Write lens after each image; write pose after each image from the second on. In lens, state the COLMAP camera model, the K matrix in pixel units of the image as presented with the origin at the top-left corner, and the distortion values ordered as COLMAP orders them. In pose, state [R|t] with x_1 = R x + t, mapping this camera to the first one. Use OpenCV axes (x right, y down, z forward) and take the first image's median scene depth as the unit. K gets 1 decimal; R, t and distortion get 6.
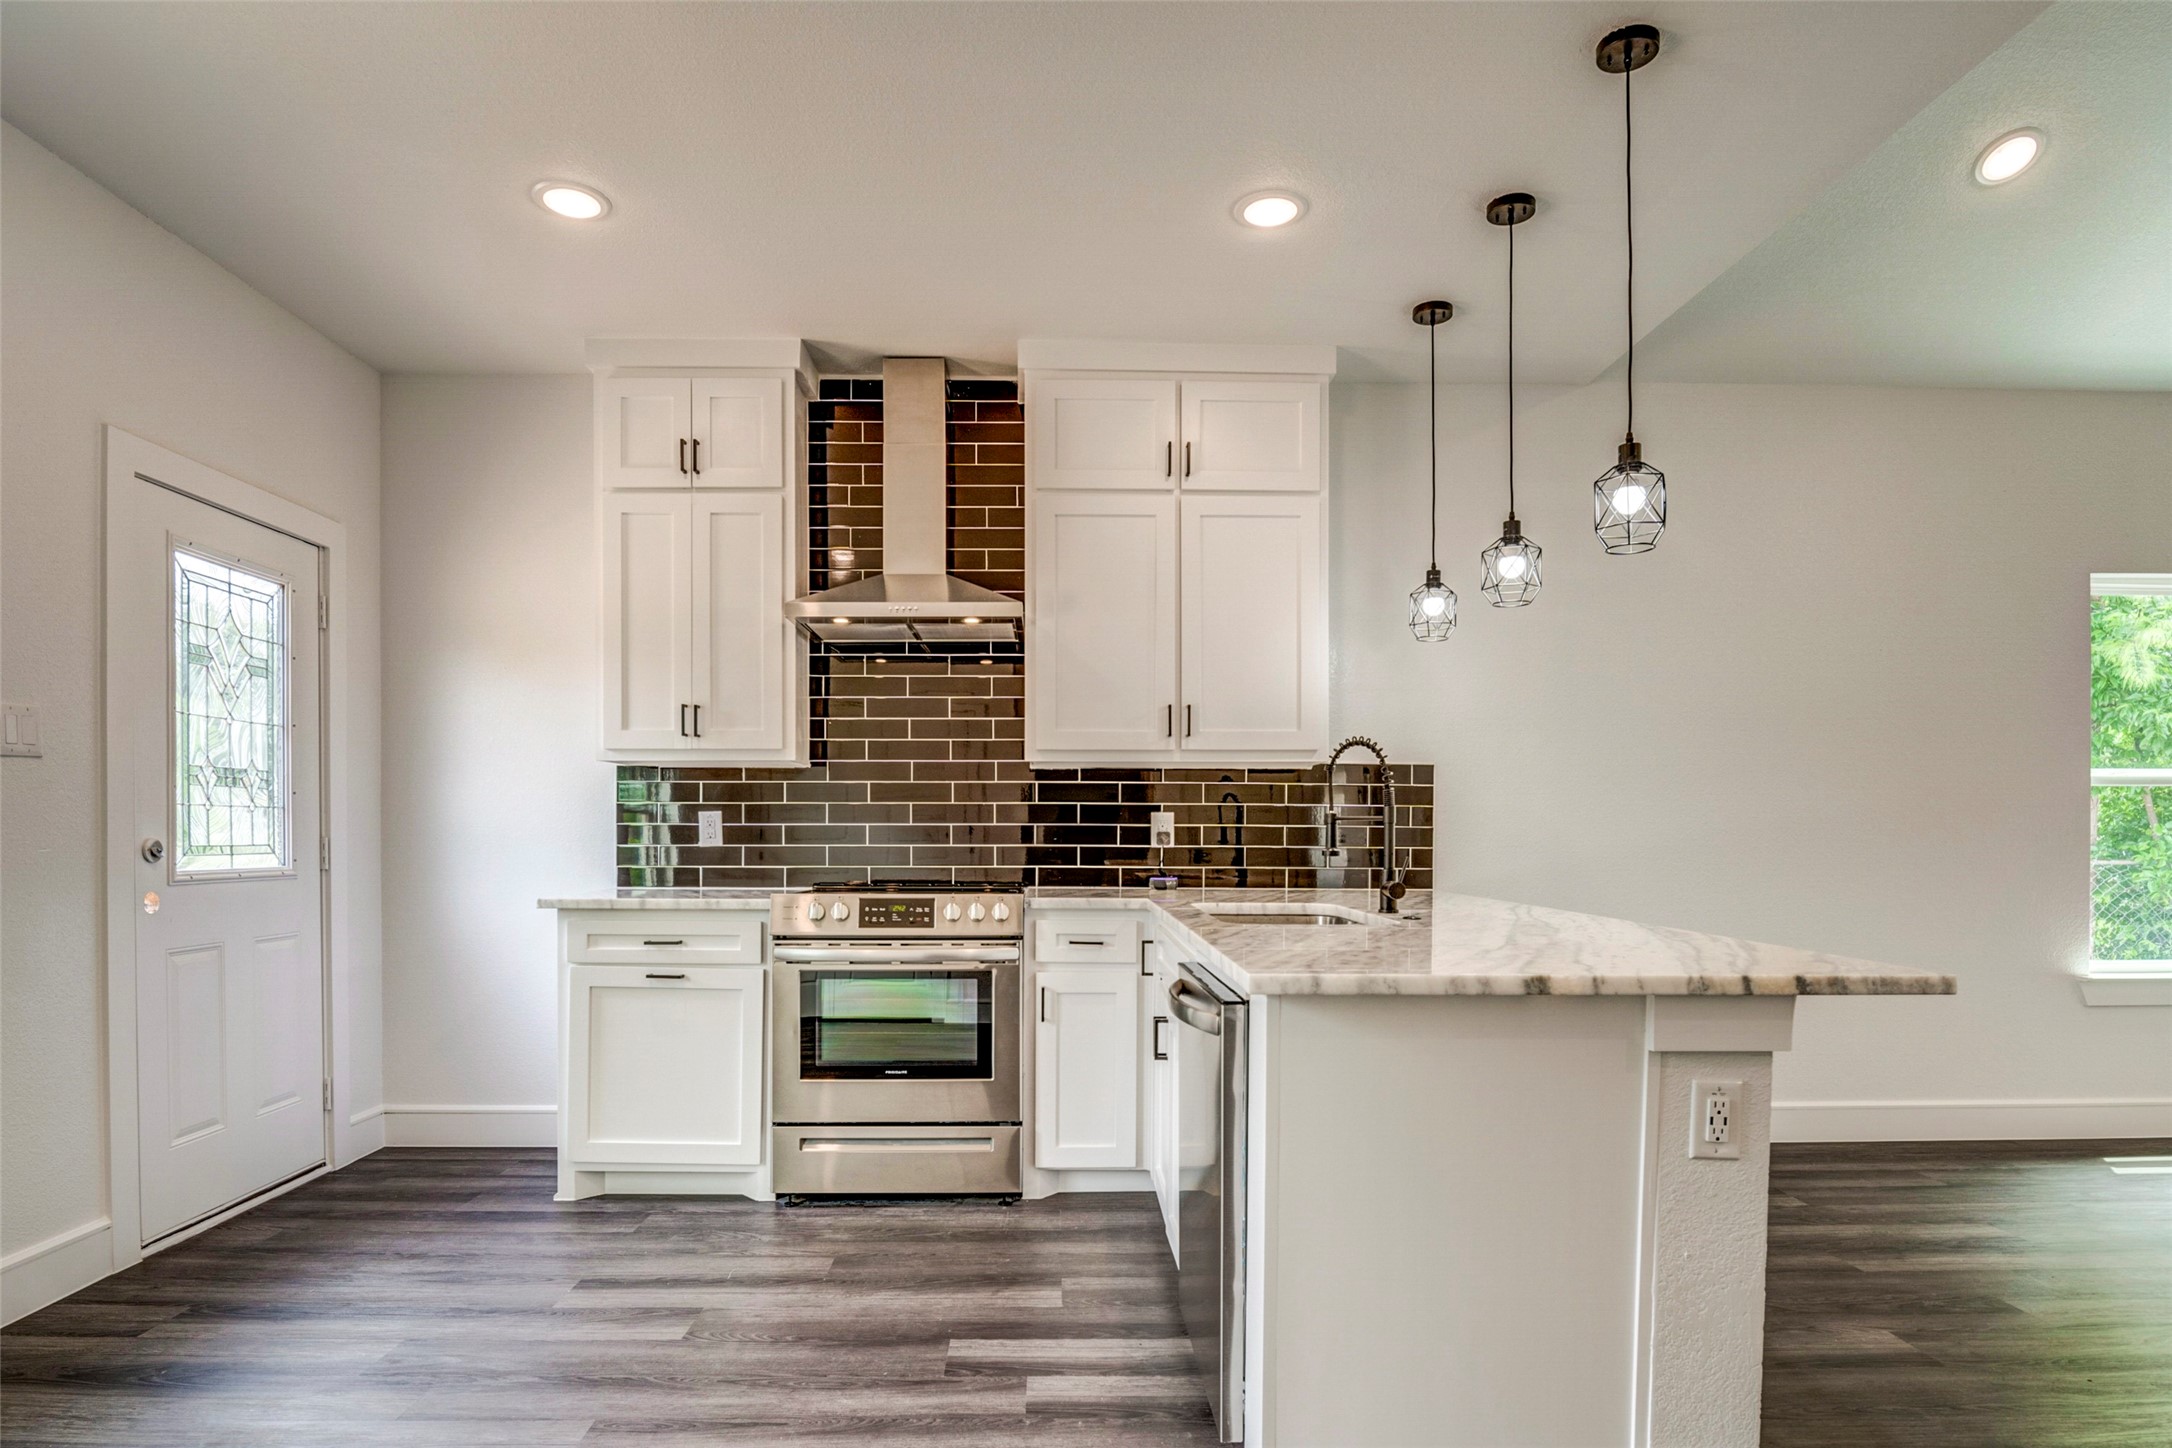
lens RADIAL K [[1169.2, 0, 1081.4], [0, 1169.2, 834.6], [0, 0, 1]] dist [-0.026426, 0.000075]
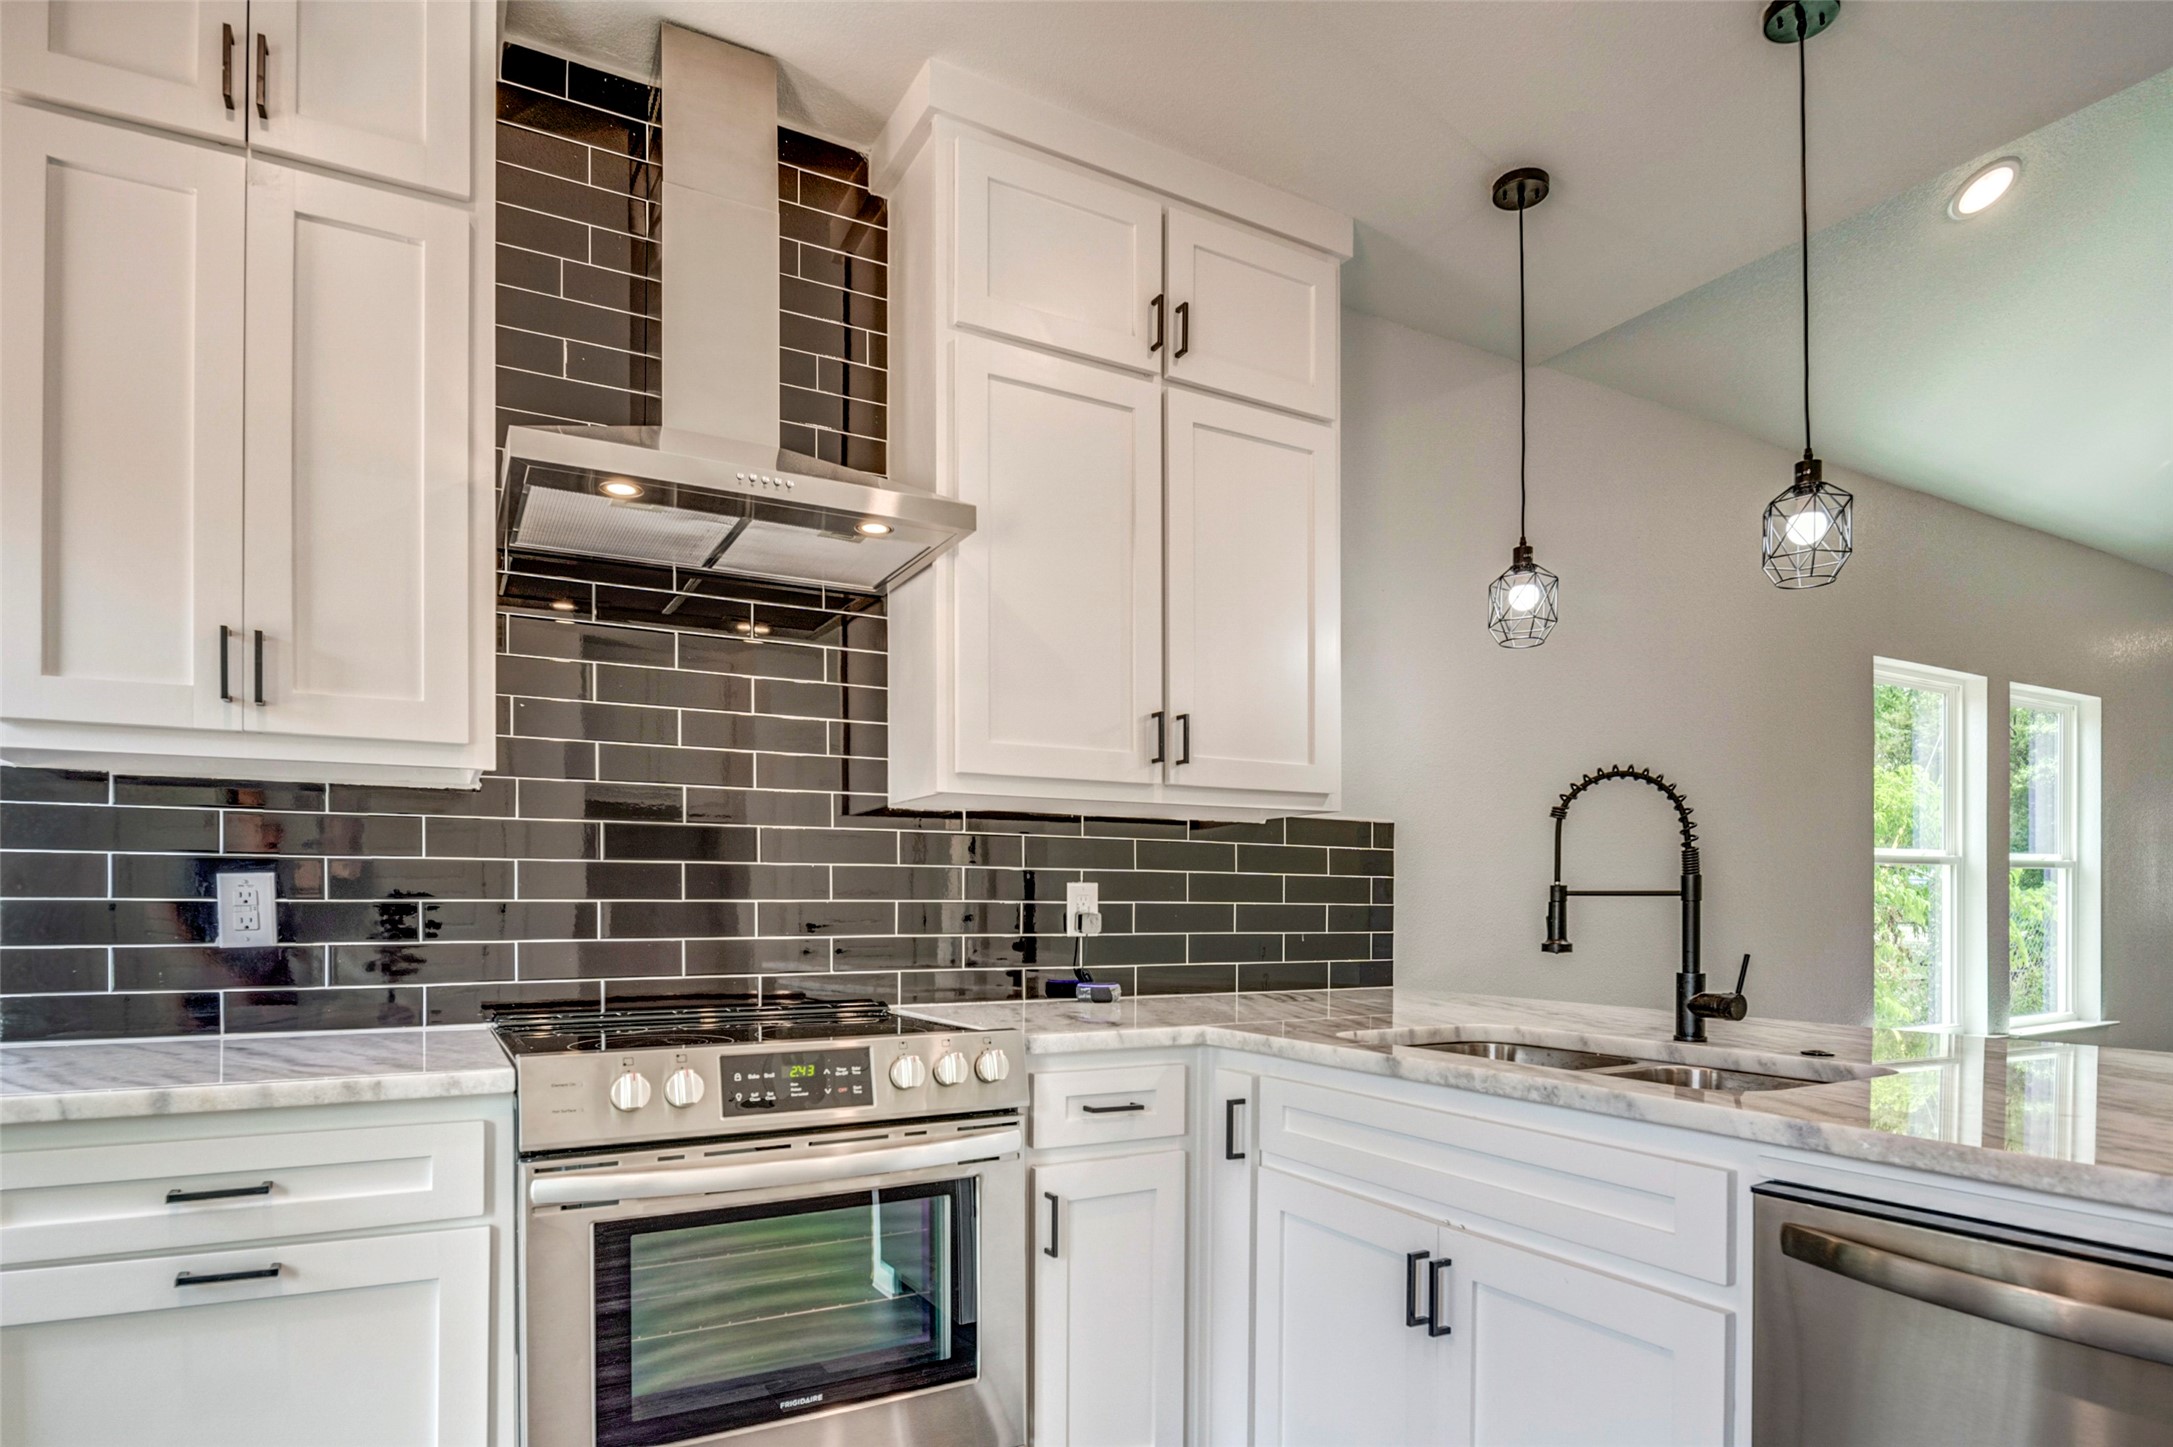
lens RADIAL K [[1188.1, 0, 1086.8], [0, 1188.1, 913.0], [0, 0, 1]] dist [-0.017628, -0.000776]
pose [[0.886407, -0.003500, 0.462894, -0.275088], [0.001709, 0.999989, 0.004289, -0.005807], [-0.462904, -0.003011, 0.886403, 0.485361]]
